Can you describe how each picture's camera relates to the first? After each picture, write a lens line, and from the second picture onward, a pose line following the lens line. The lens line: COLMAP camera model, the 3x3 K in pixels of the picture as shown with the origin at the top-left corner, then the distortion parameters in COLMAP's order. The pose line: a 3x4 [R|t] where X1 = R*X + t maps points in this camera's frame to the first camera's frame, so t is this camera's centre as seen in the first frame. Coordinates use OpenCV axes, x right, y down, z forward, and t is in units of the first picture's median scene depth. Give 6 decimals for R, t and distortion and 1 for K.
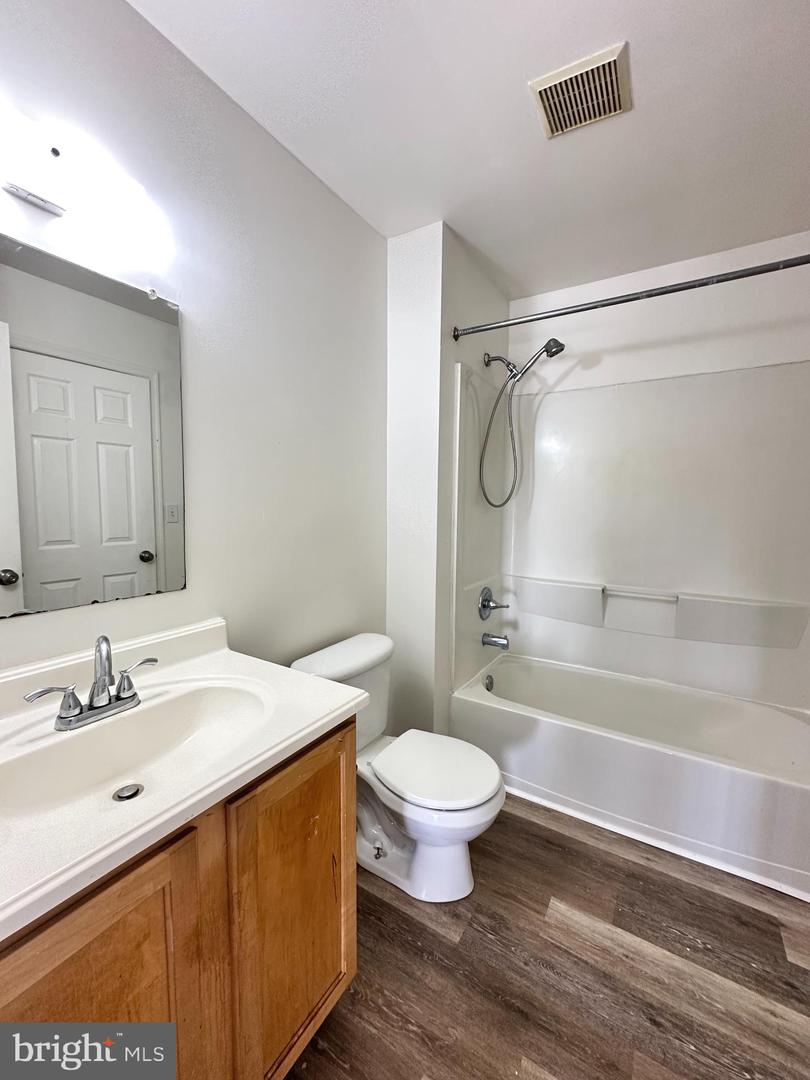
lens RADIAL K [[432.2, 0, 407.9], [0, 432.2, 540.9], [0, 0, 1]] dist [-0.004016, 0.000573]
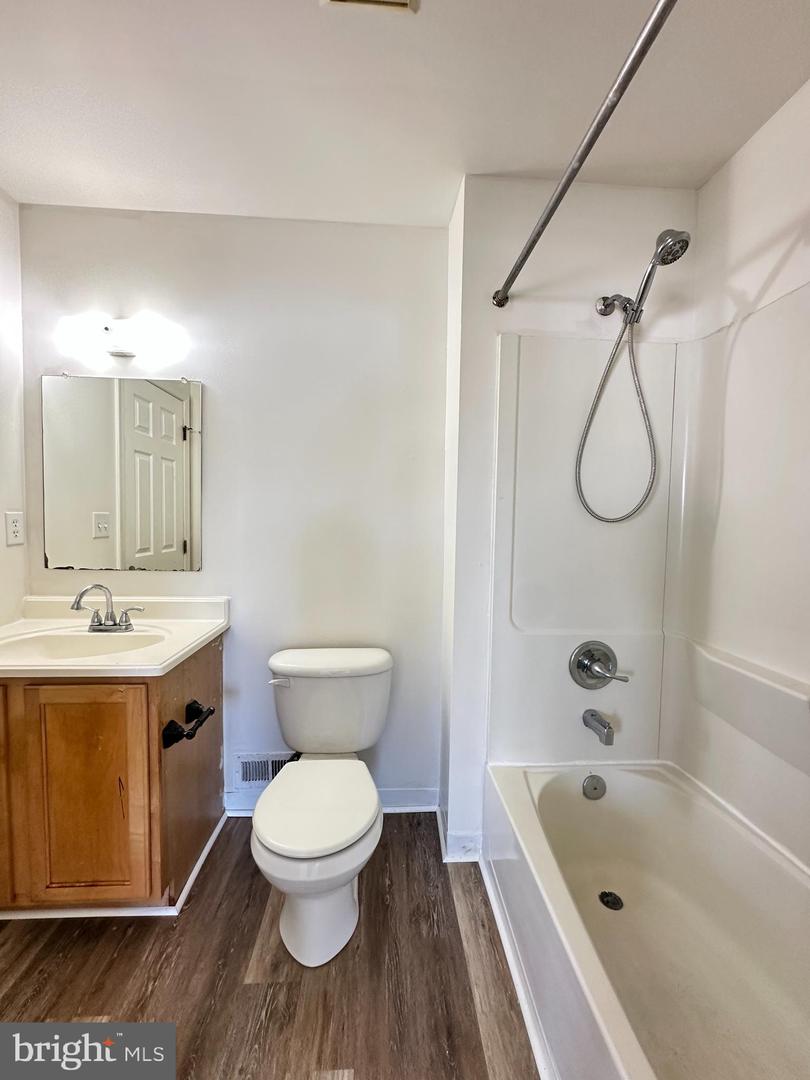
lens RADIAL K [[432.2, 0, 411.3], [0, 432.2, 538.3], [0, 0, 1]] dist [-0.004016, 0.000573]
pose [[0.582647, 0.044828, -0.811488, 1.028688], [-0.079032, 0.996871, -0.001676, -0.051347], [0.808874, 0.065110, 0.584366, 0.681690]]
